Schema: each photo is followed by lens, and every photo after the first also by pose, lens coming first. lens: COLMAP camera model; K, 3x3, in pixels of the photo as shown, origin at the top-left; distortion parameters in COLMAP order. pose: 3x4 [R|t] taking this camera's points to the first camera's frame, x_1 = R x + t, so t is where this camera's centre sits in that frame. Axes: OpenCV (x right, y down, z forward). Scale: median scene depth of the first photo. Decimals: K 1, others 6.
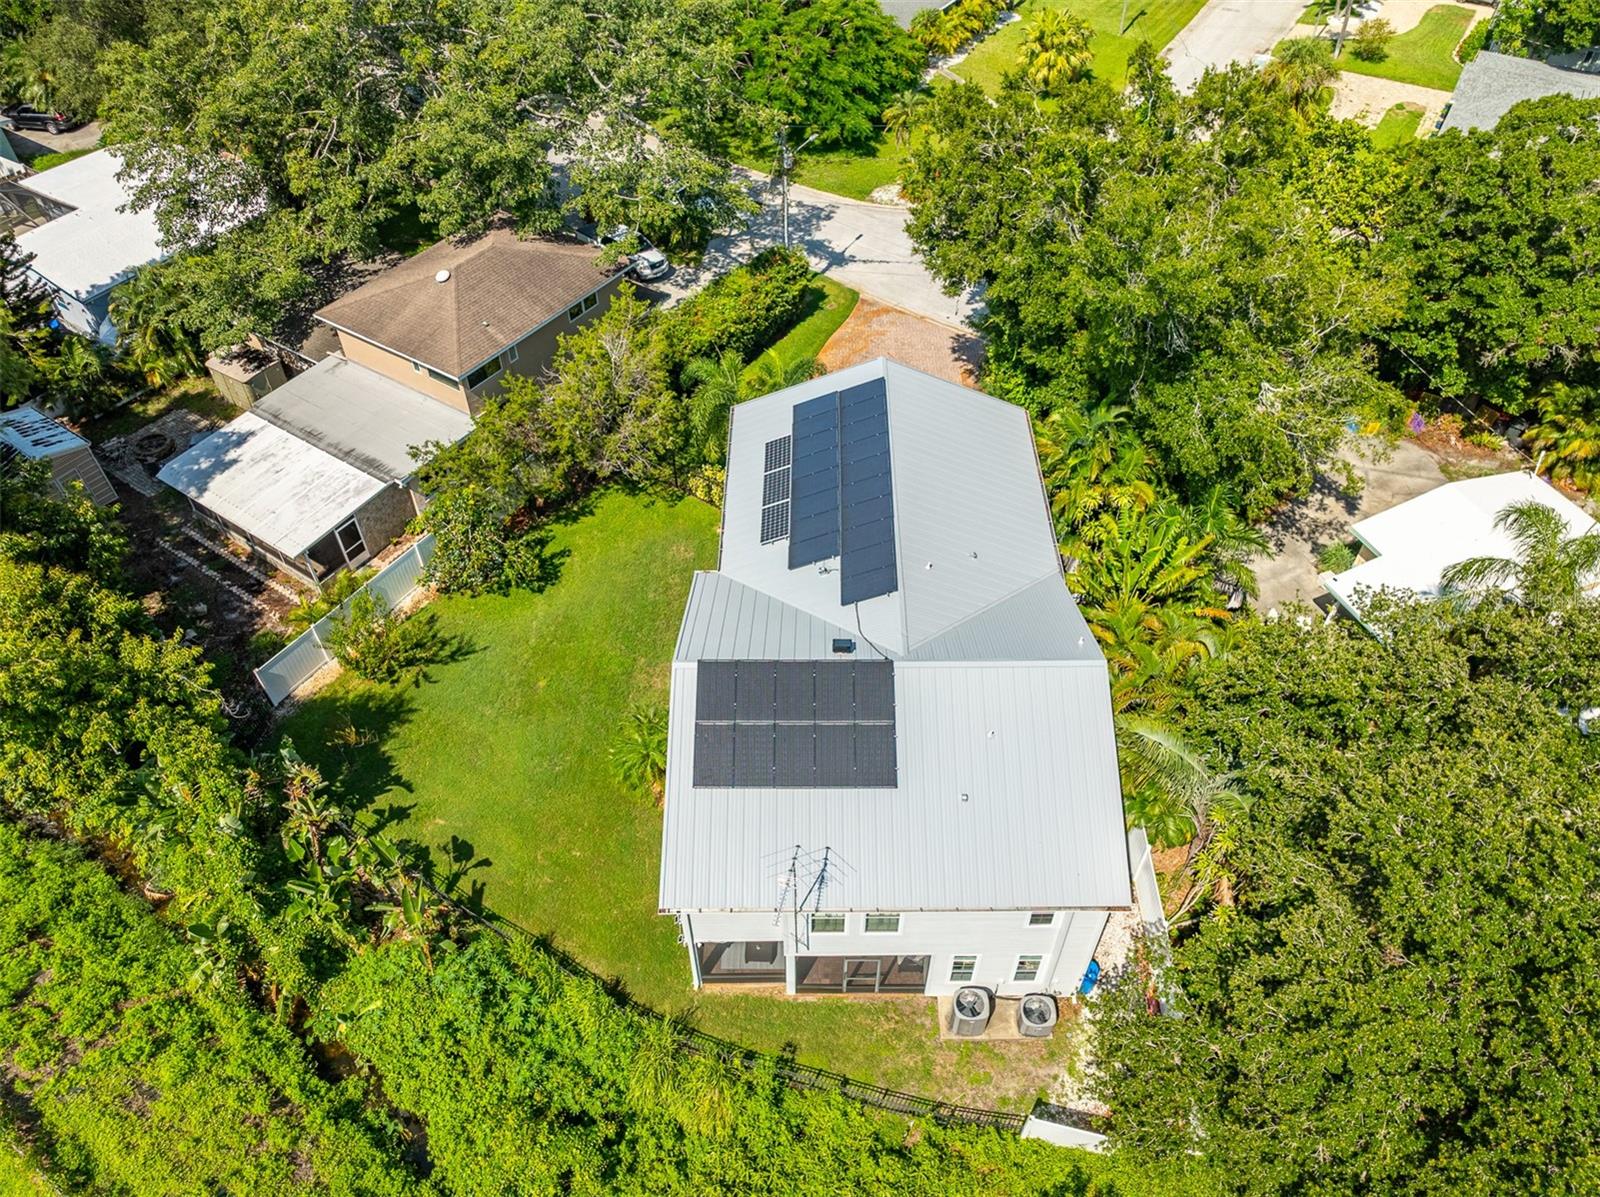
lens RADIAL K [[1127.0, 0, 795.1], [0, 1127.0, 591.3], [0, 0, 1]] dist [-0.026660, 0.013291]
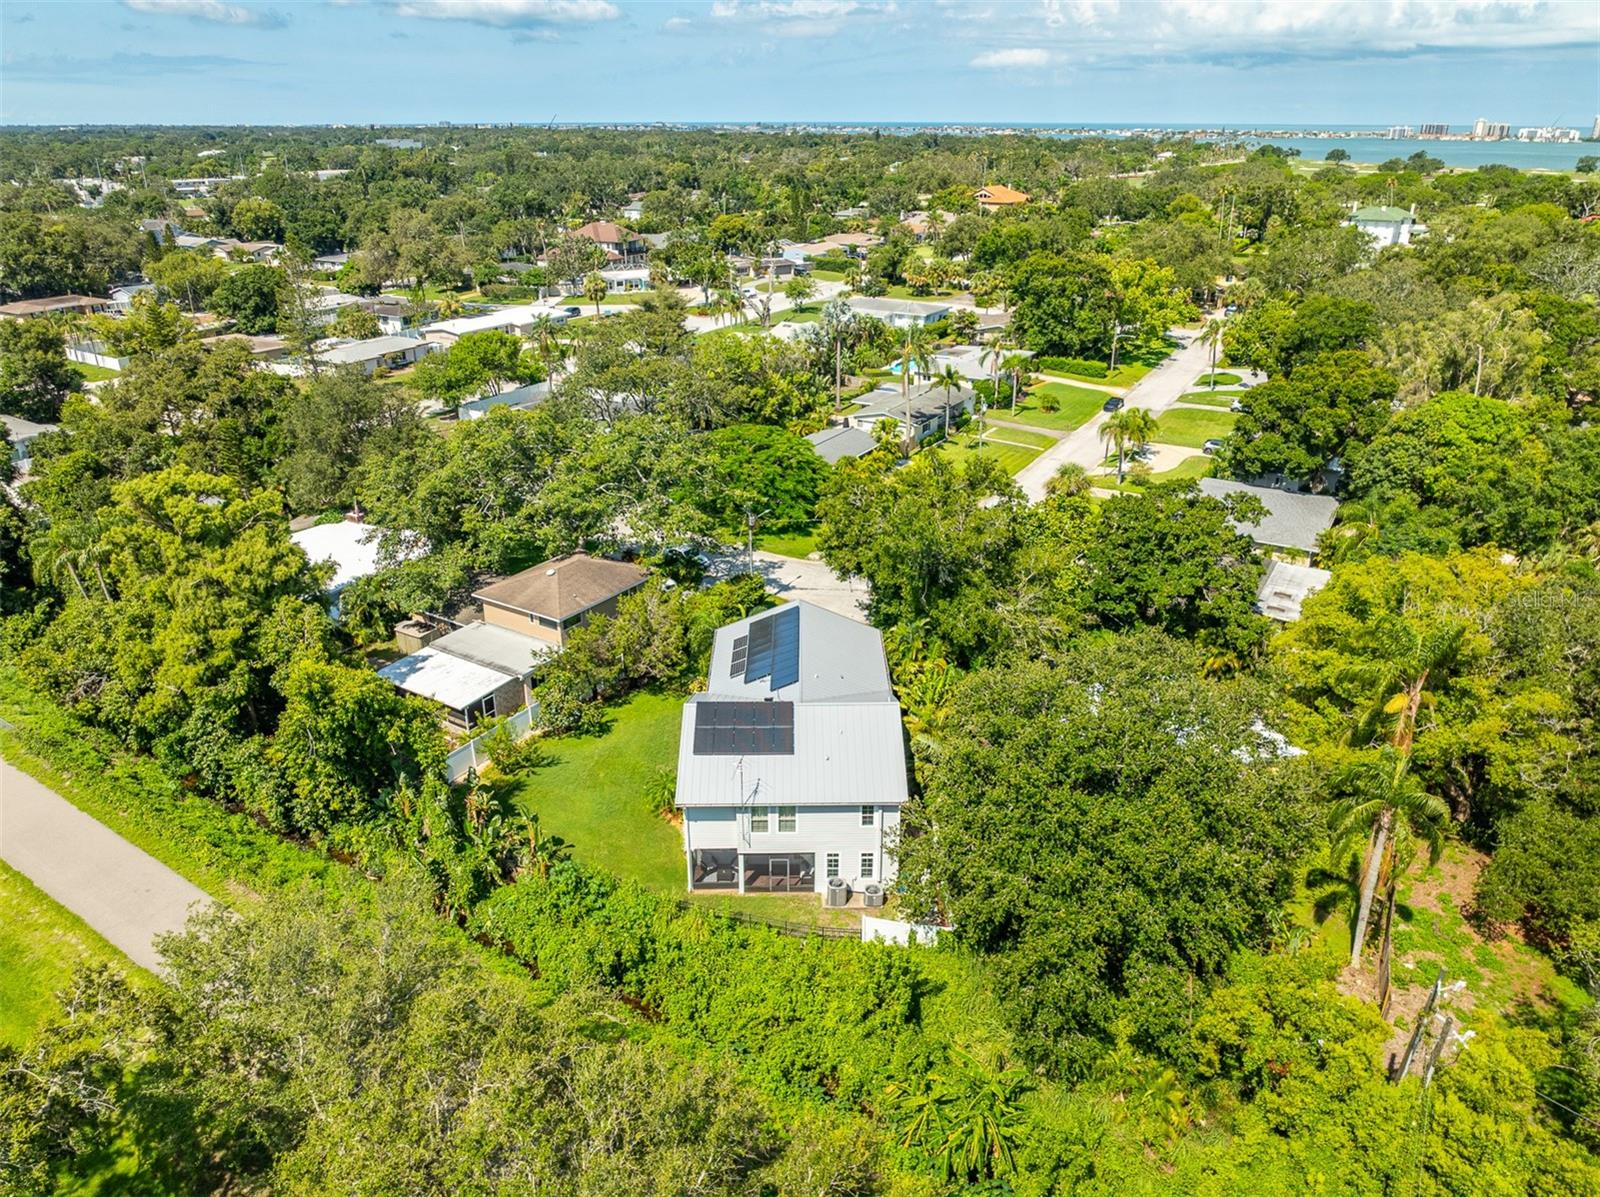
lens RADIAL K [[1127.0, 0, 796.7], [0, 1127.0, 593.5], [0, 0, 1]] dist [-0.026660, 0.013291]
pose [[0.999868, 0.000209, 0.016237, 0.042333], [0.006032, 0.923600, -0.383310, 0.461485], [-0.015077, 0.383357, 0.923477, -0.661075]]
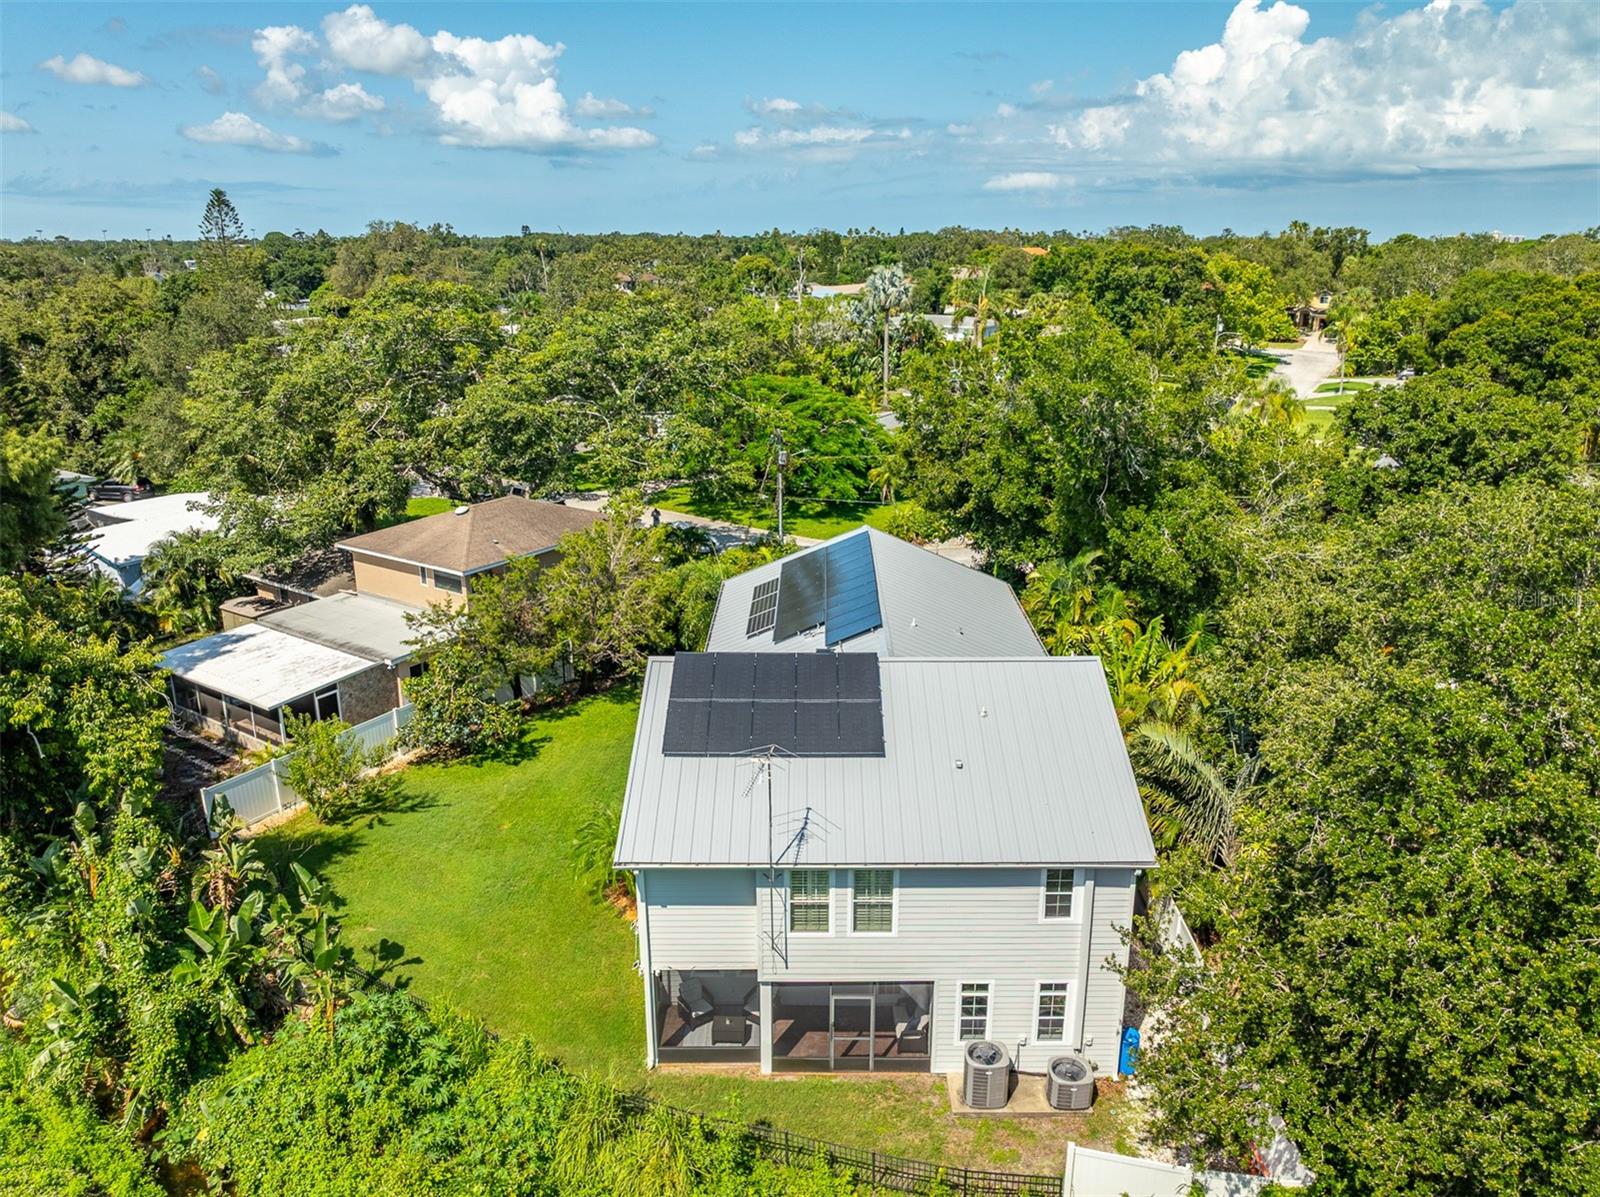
lens RADIAL K [[1127.0, 0, 799.2], [0, 1127.0, 583.9], [0, 0, 1]] dist [-0.026660, 0.013291]
pose [[0.999987, 0.005110, -0.000399, 0.014080], [-0.004680, 0.878441, -0.477827, 0.329848], [-0.002092, 0.477823, 0.878454, 0.089449]]
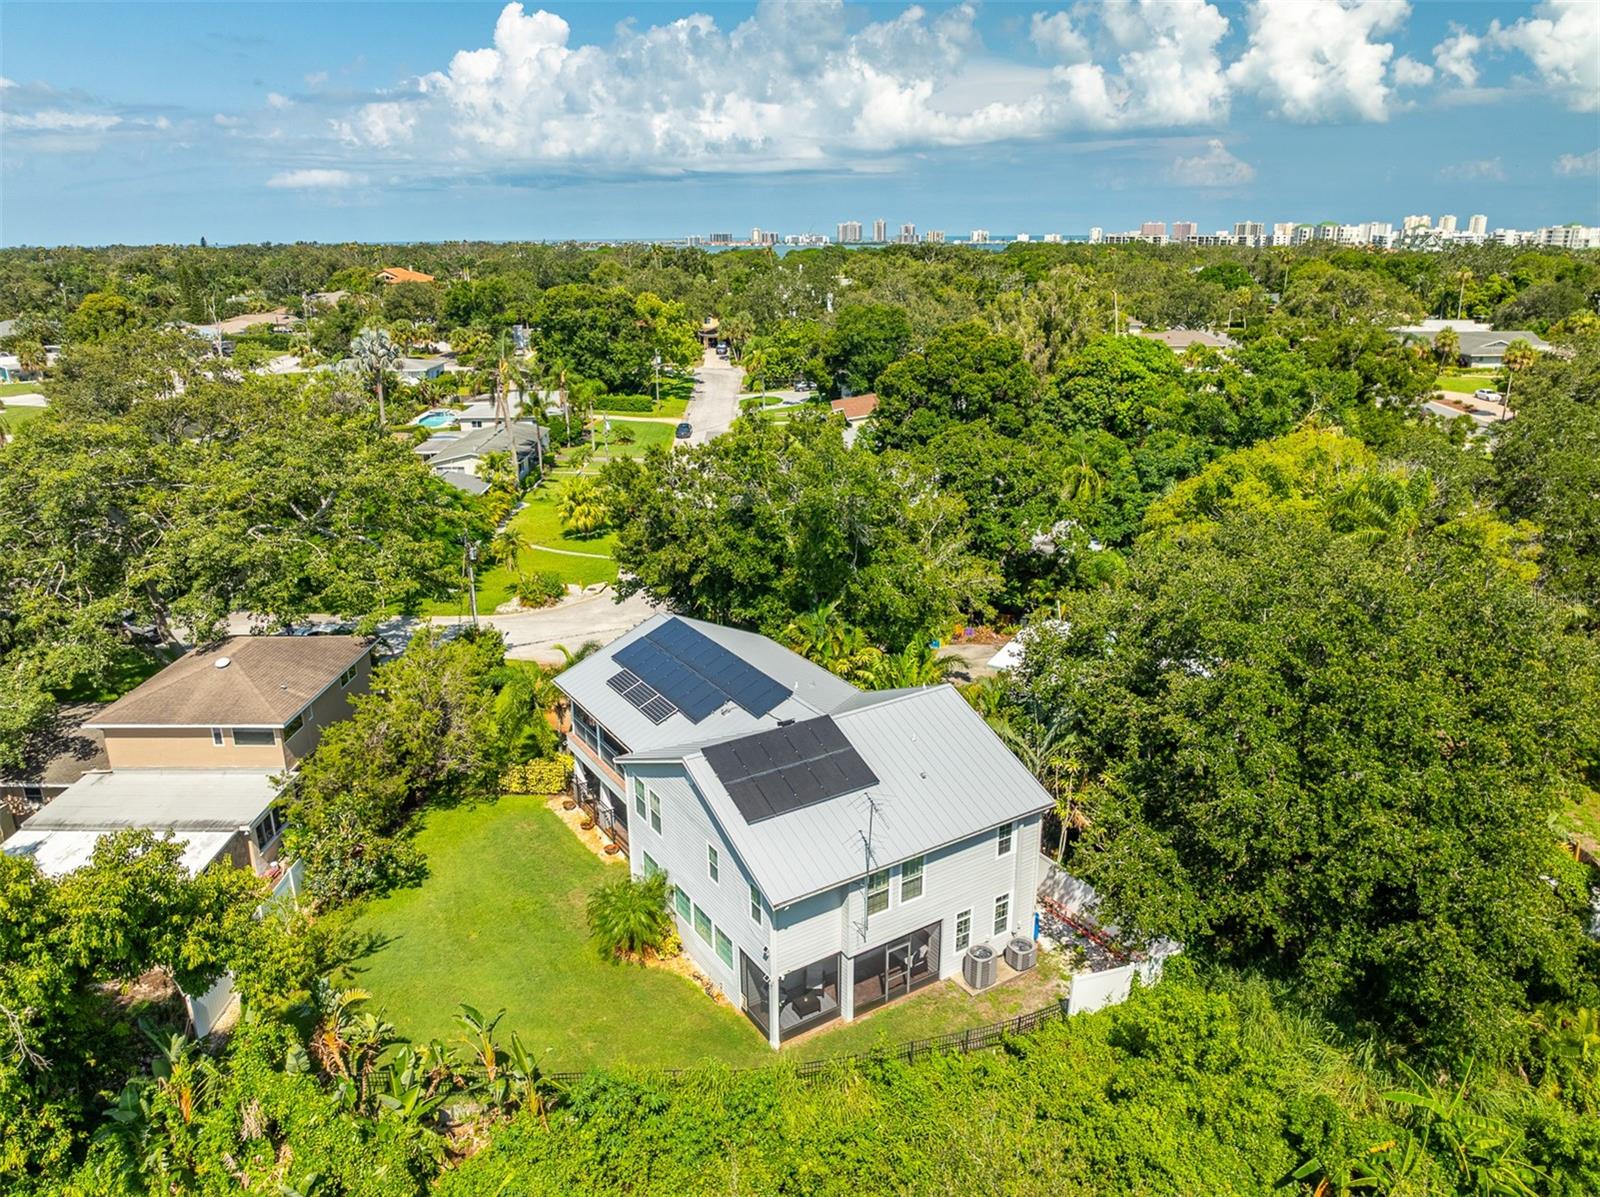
lens RADIAL K [[1127.0, 0, 794.5], [0, 1127.0, 607.8], [0, 0, 1]] dist [-0.026660, 0.013291]
pose [[0.841094, -0.171602, 0.512947, -0.434184], [0.388198, 0.851890, -0.351547, 0.288591], [-0.376648, 0.494809, 0.783135, -0.073985]]
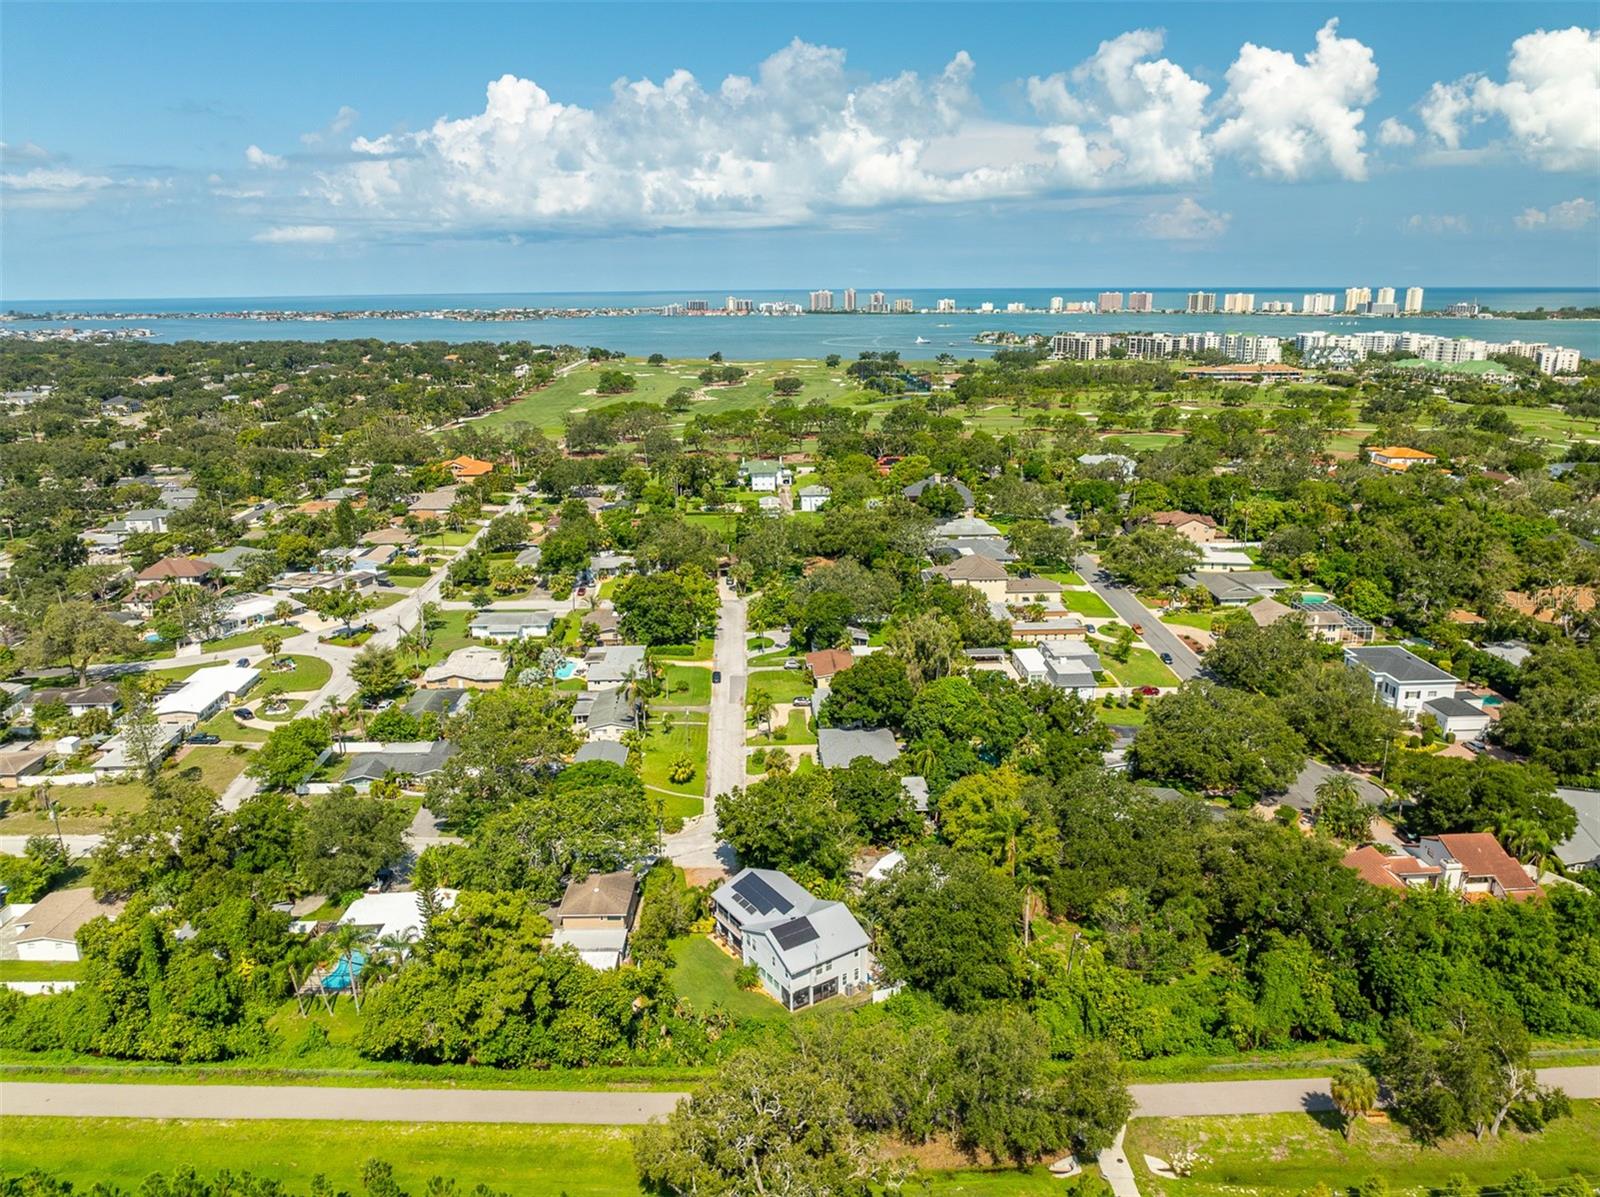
lens RADIAL K [[1127.0, 0, 794.0], [0, 1127.0, 610.4], [0, 0, 1]] dist [-0.026660, 0.013291]
pose [[0.828405, -0.157206, 0.537616, -1.555135], [0.401898, 0.835374, -0.375005, 0.505886], [-0.390157, 0.526723, 0.755209, -2.168424]]
